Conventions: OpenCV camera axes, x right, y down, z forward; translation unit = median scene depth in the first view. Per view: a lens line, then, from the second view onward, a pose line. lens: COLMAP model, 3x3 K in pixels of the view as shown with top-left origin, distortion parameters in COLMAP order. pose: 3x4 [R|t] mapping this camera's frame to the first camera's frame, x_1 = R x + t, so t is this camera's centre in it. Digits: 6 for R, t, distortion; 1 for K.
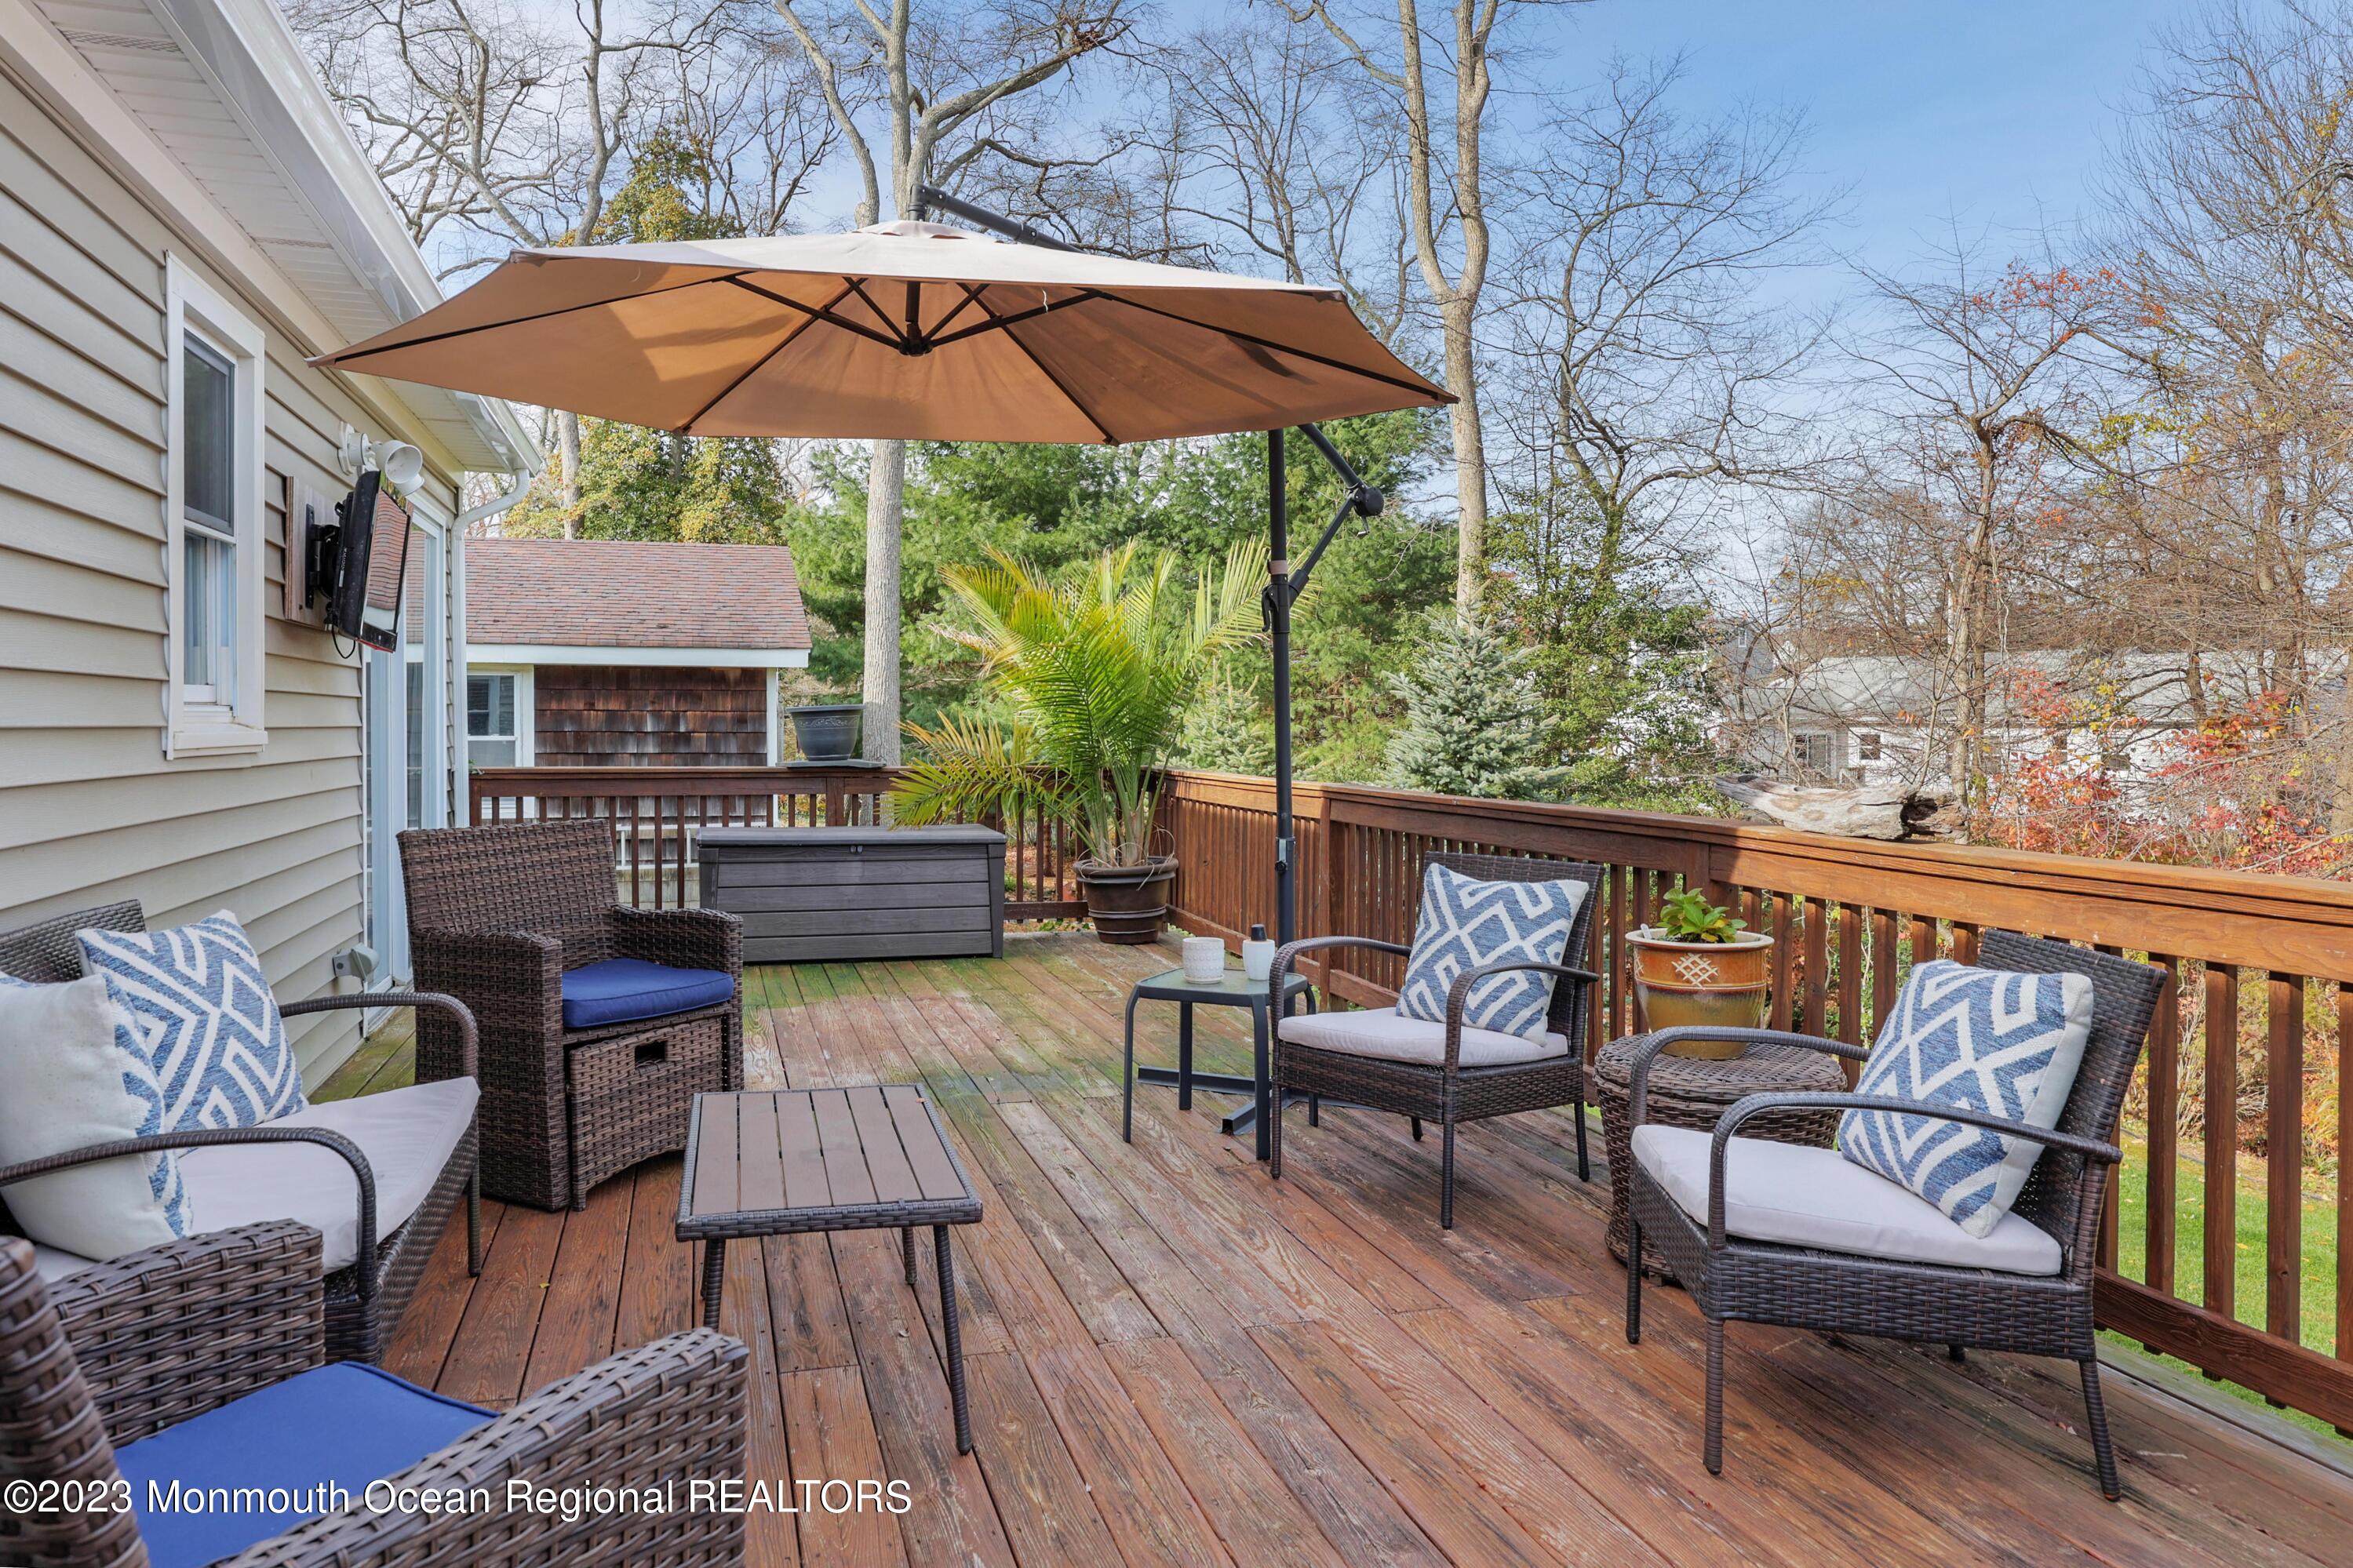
lens RADIAL K [[1547.6, 0, 1142.7], [0, 1547.6, 831.3], [0, 0, 1]] dist [0.006091, 0.001657]
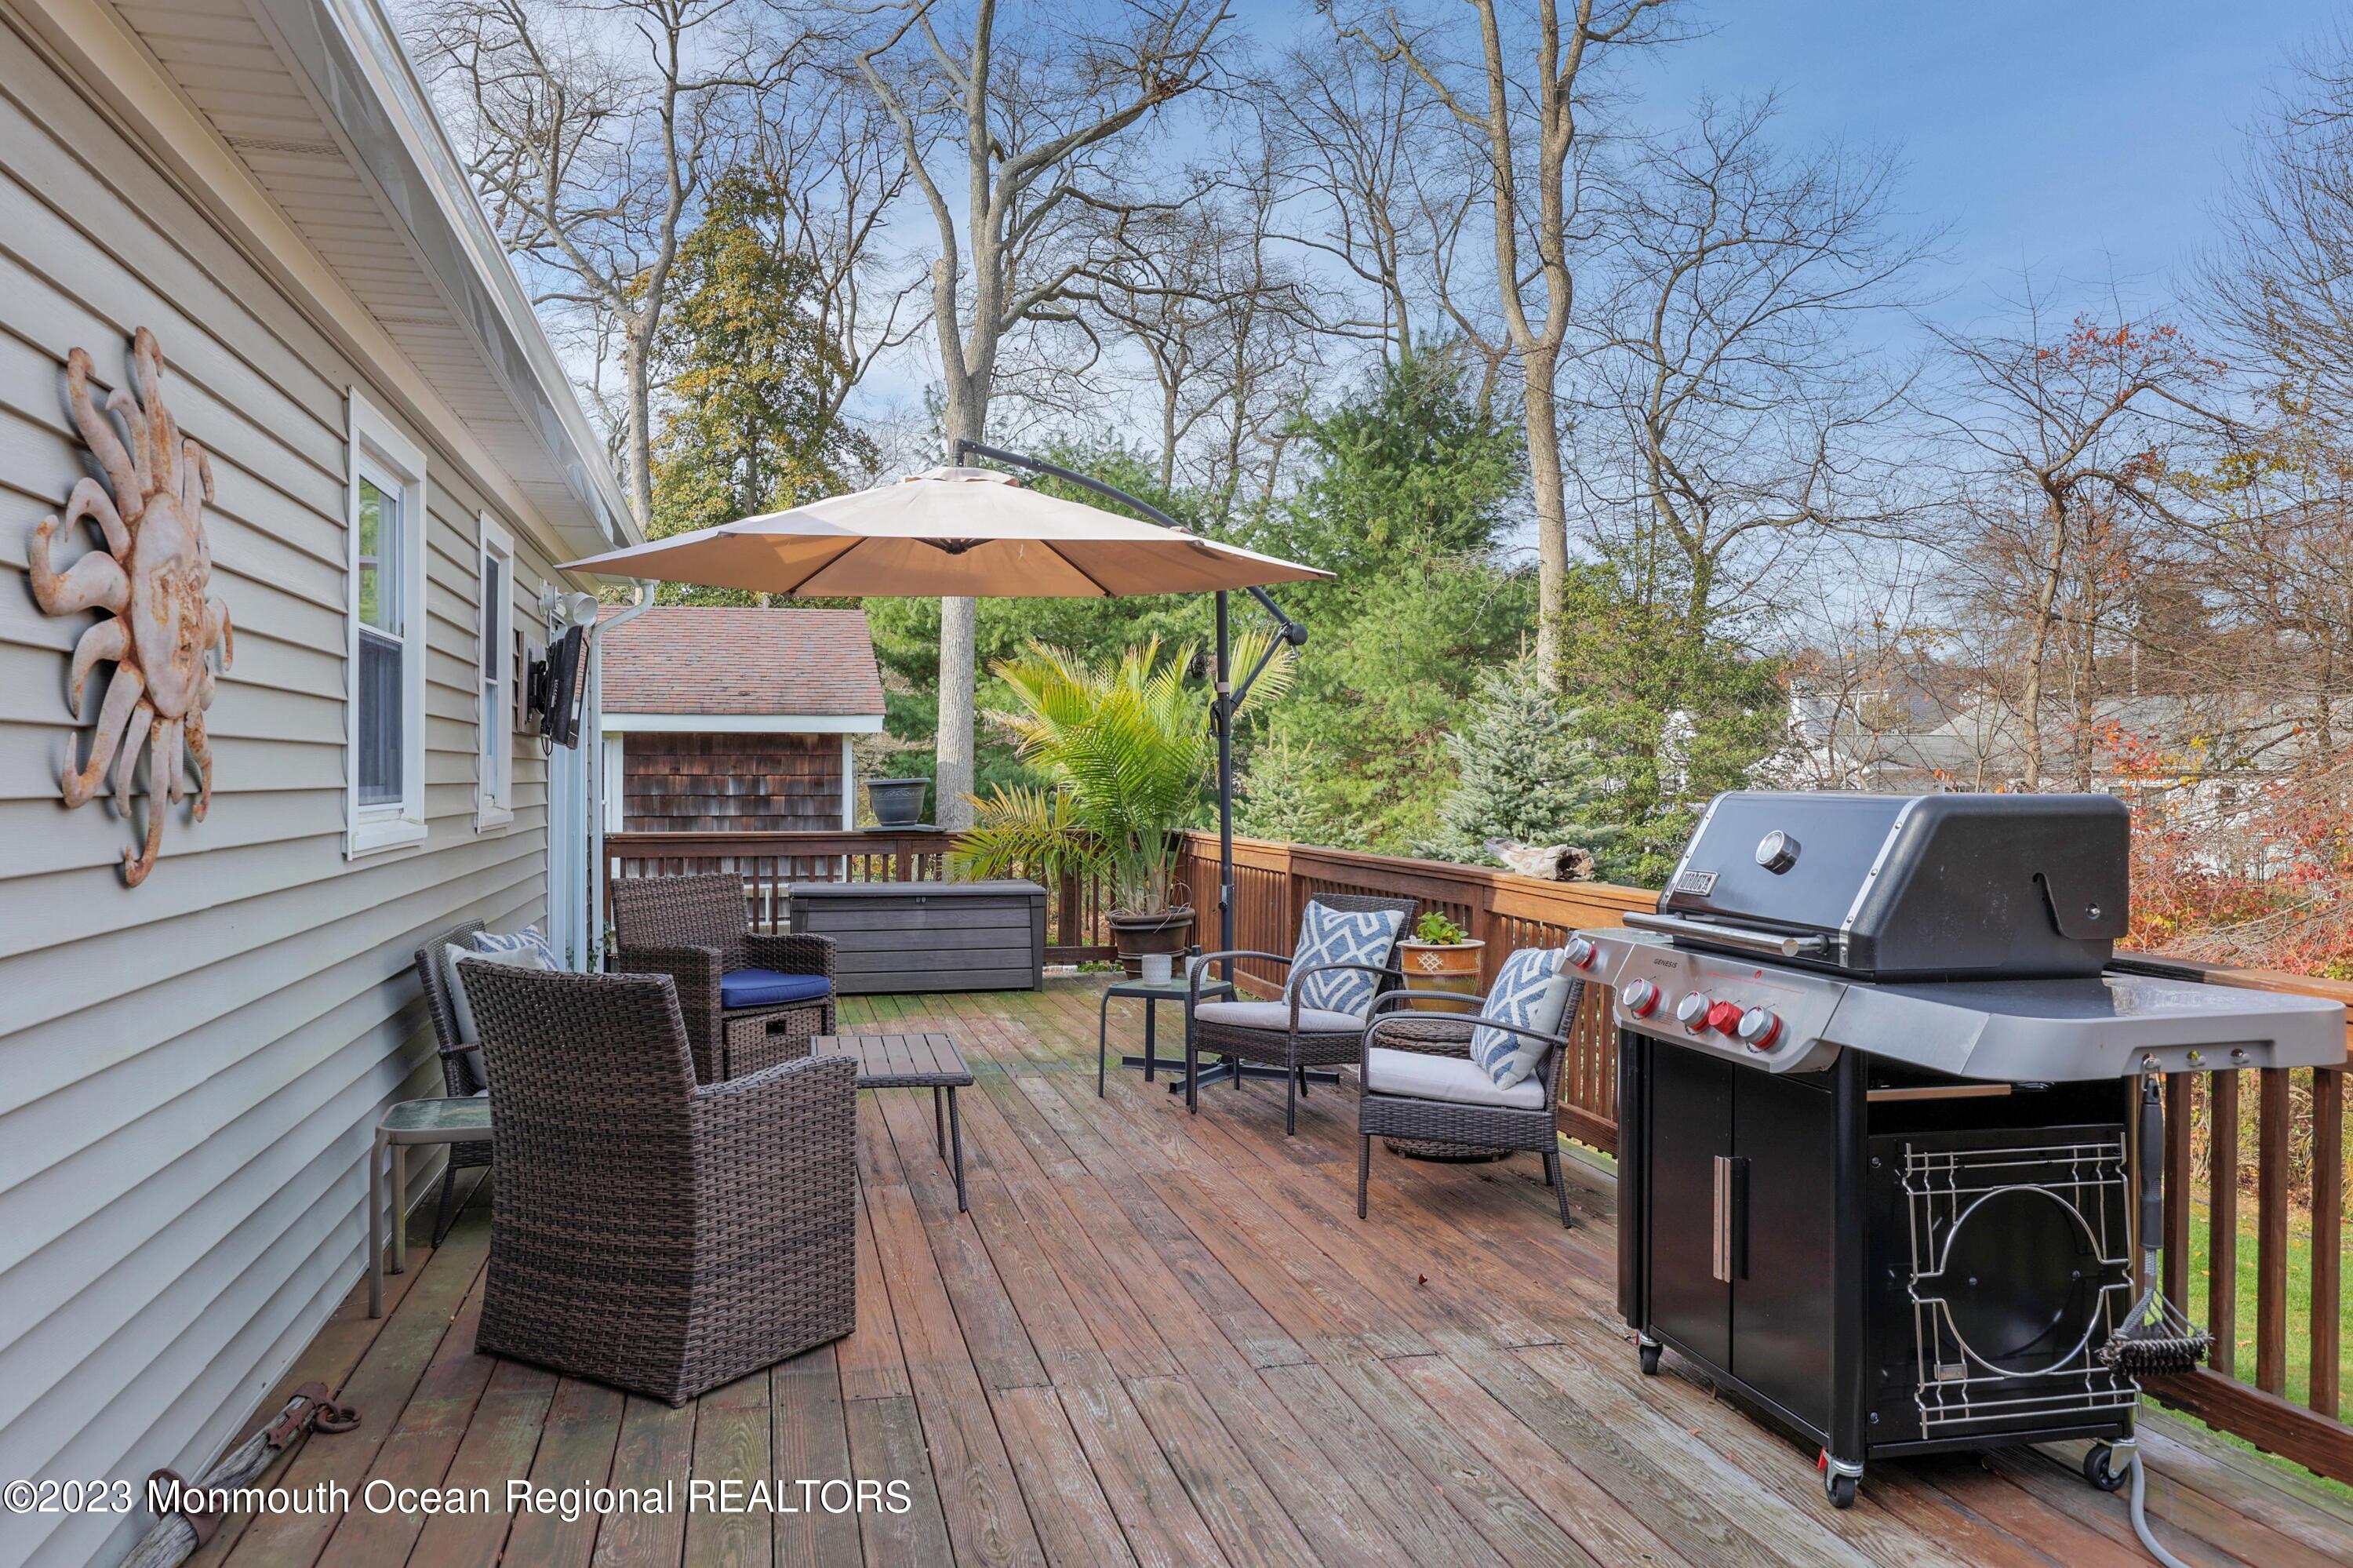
lens RADIAL K [[1858.6, 0, 1174.4], [0, 1858.6, 781.6], [0, 0, 1]] dist [0.001529, -0.001362]
pose [[0.998404, -0.005905, -0.056161, 0.045741], [0.002361, 0.998014, -0.062951, 0.005447], [0.056421, 0.062717, 0.996435, -0.211797]]
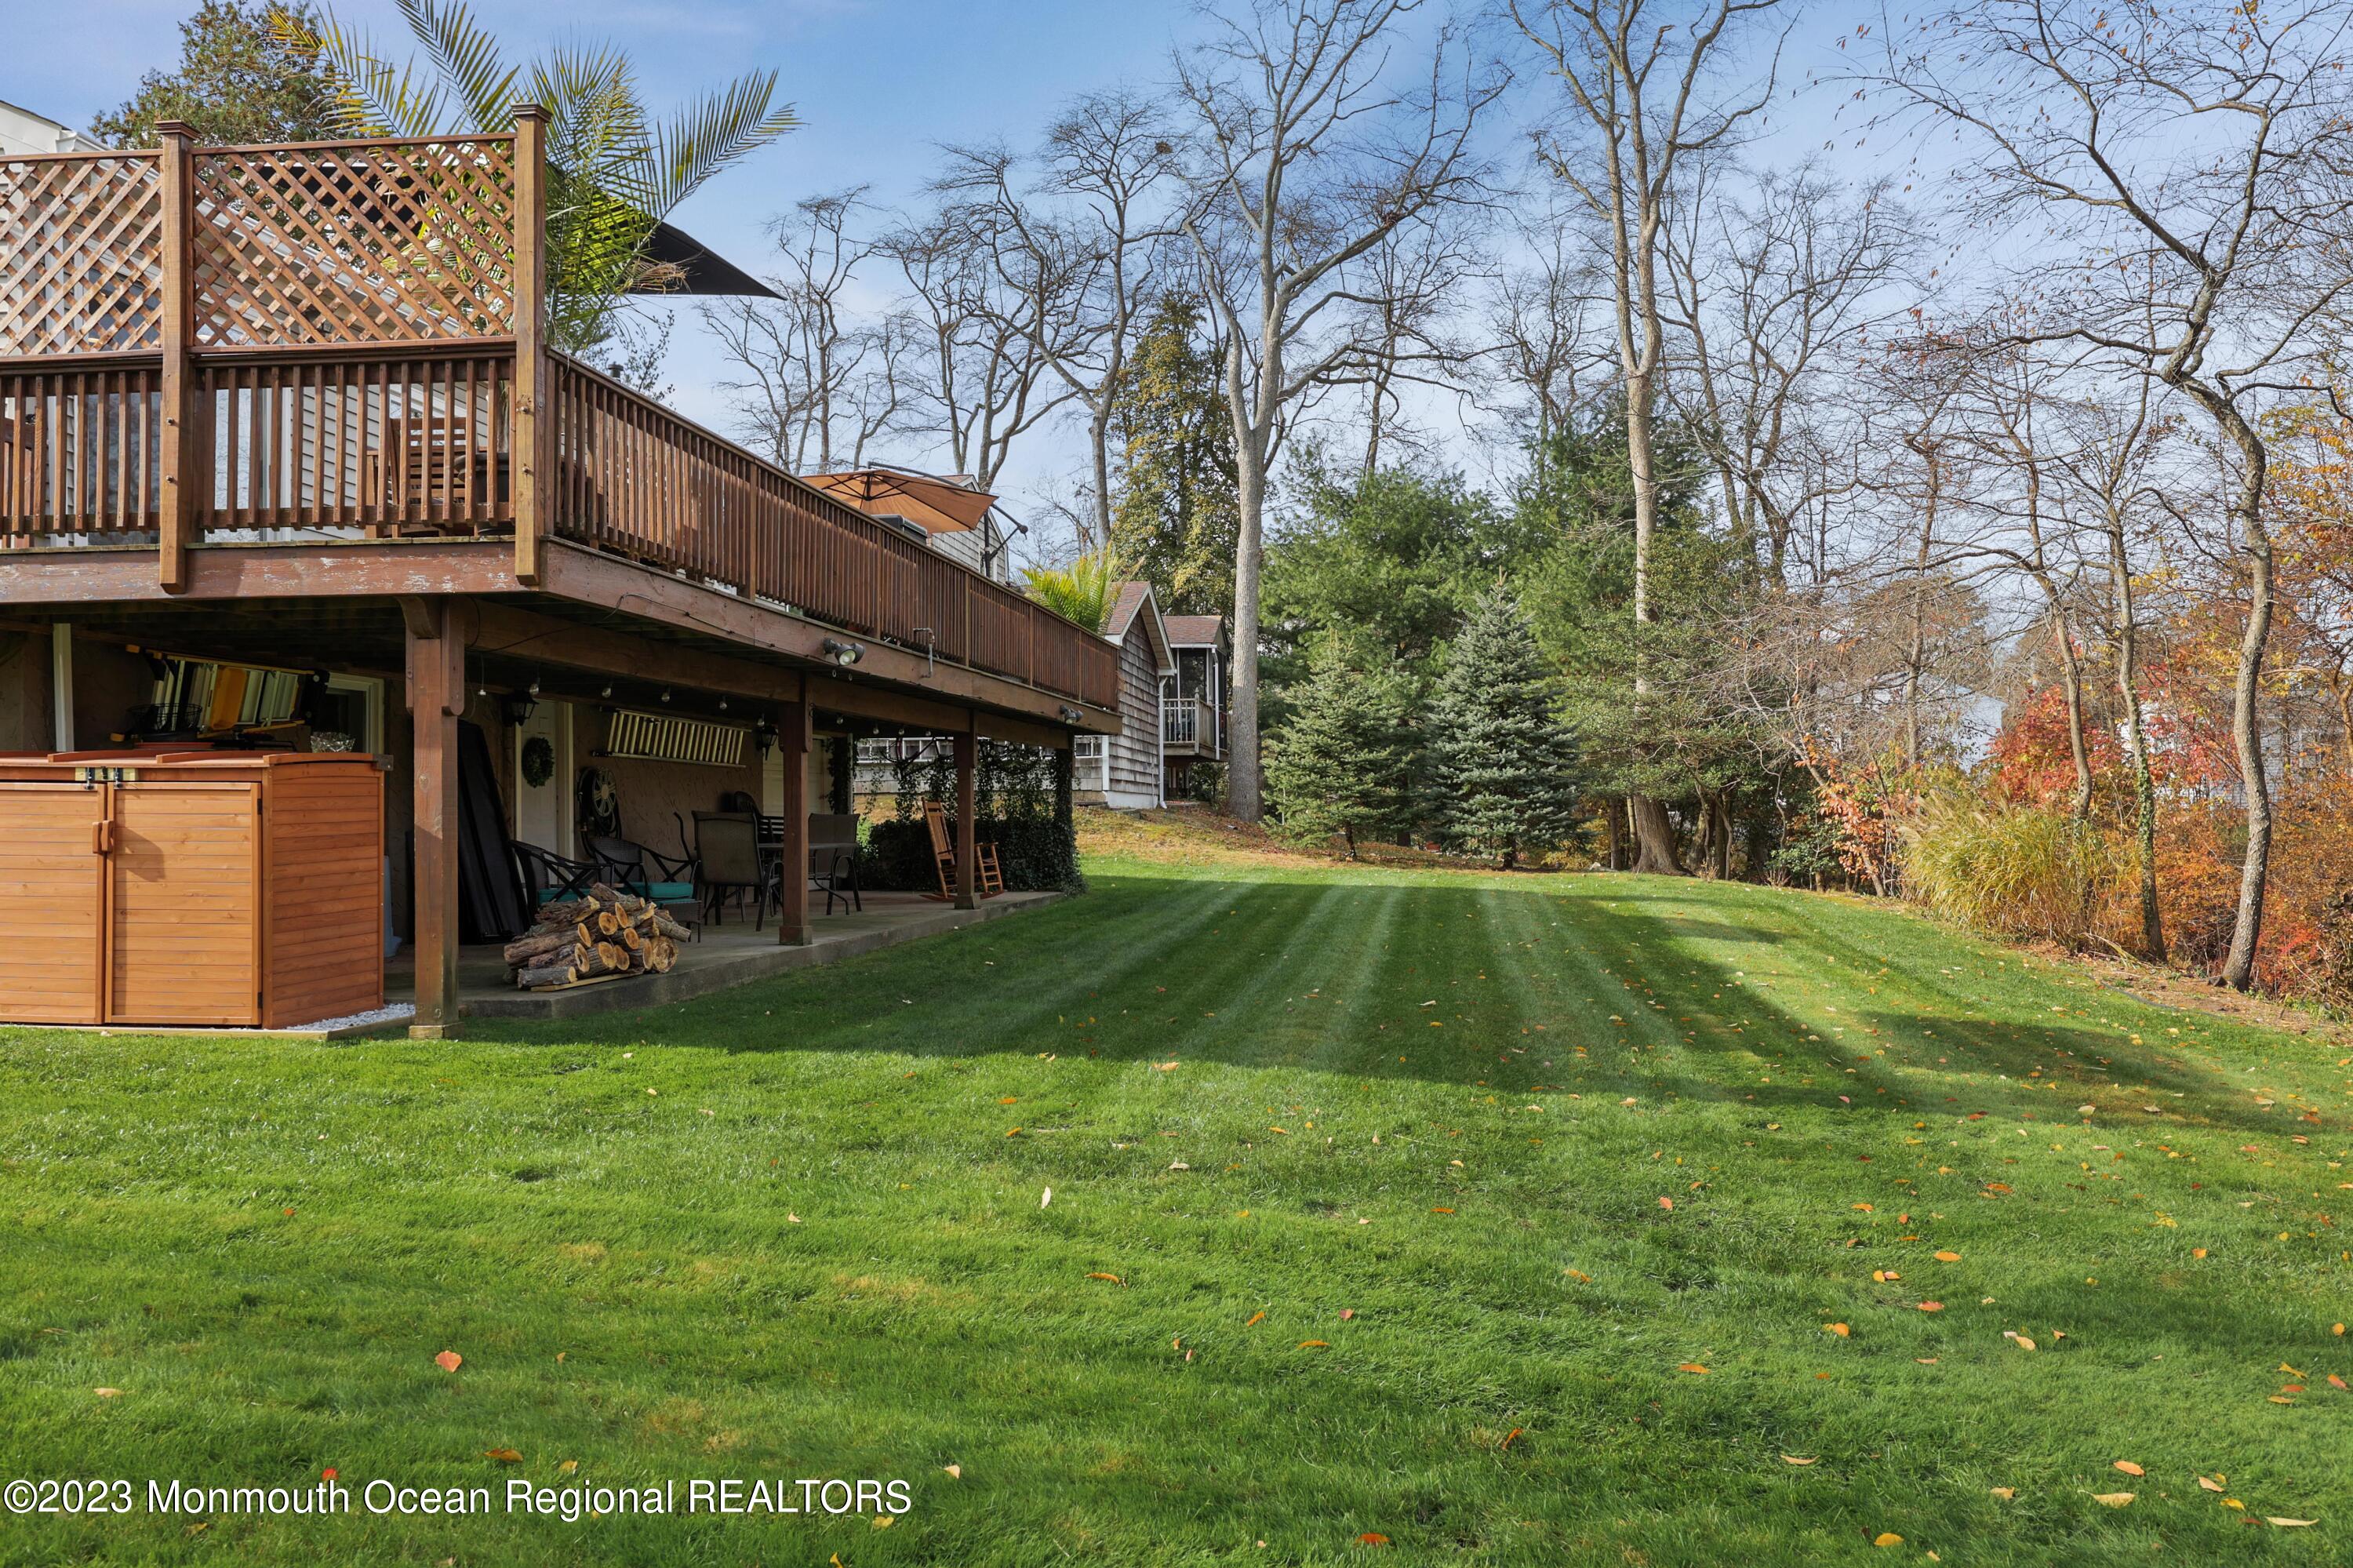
lens RADIAL K [[1776.7, 0, 1180.6], [0, 1776.7, 790.0], [0, 0, 1]] dist [-0.002371, -0.000593]
pose [[0.917988, -0.014540, -0.396341, 0.593392], [-0.016853, 0.996995, -0.075610, 0.191697], [0.396249, 0.076089, 0.914985, -0.734212]]
